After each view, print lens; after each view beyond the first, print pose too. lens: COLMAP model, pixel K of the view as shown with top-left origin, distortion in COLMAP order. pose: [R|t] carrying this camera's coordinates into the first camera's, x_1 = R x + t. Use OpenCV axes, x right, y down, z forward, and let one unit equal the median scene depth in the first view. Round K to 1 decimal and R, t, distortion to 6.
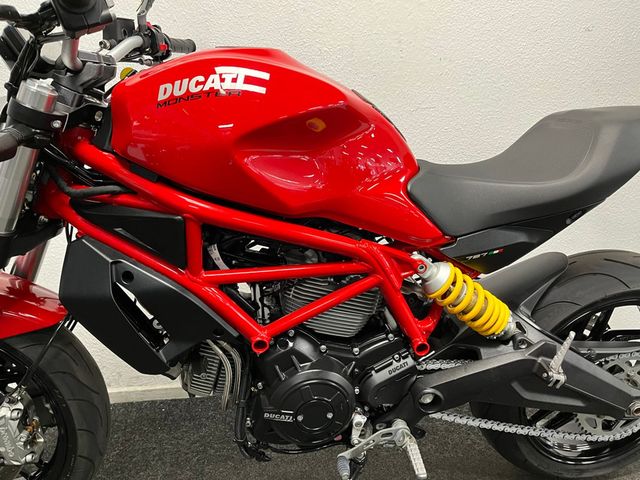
lens RADIAL K [[500.3, 0, 324.3], [0, 500.3, 238.0], [0, 0, 1]] dist [0.087605, -0.125937]
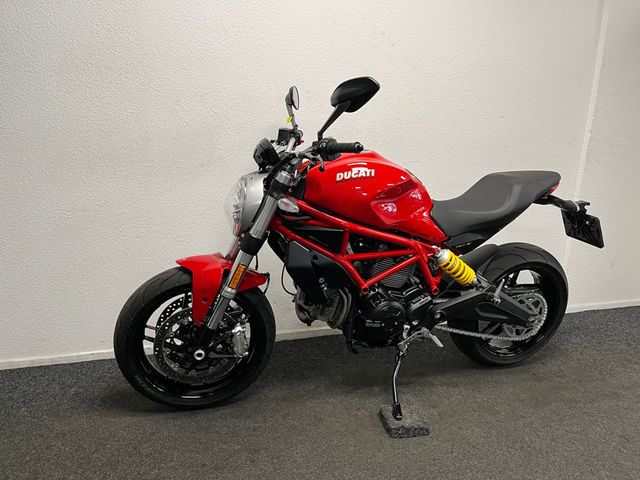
lens RADIAL K [[500.3, 0, 324.3], [0, 500.3, 238.0], [0, 0, 1]] dist [0.087605, -0.125937]
pose [[0.986773, -0.015840, 0.161330, -0.590442], [0.017531, 0.999805, -0.009062, 0.010609], [-0.161155, 0.011771, 0.986859, -0.977367]]
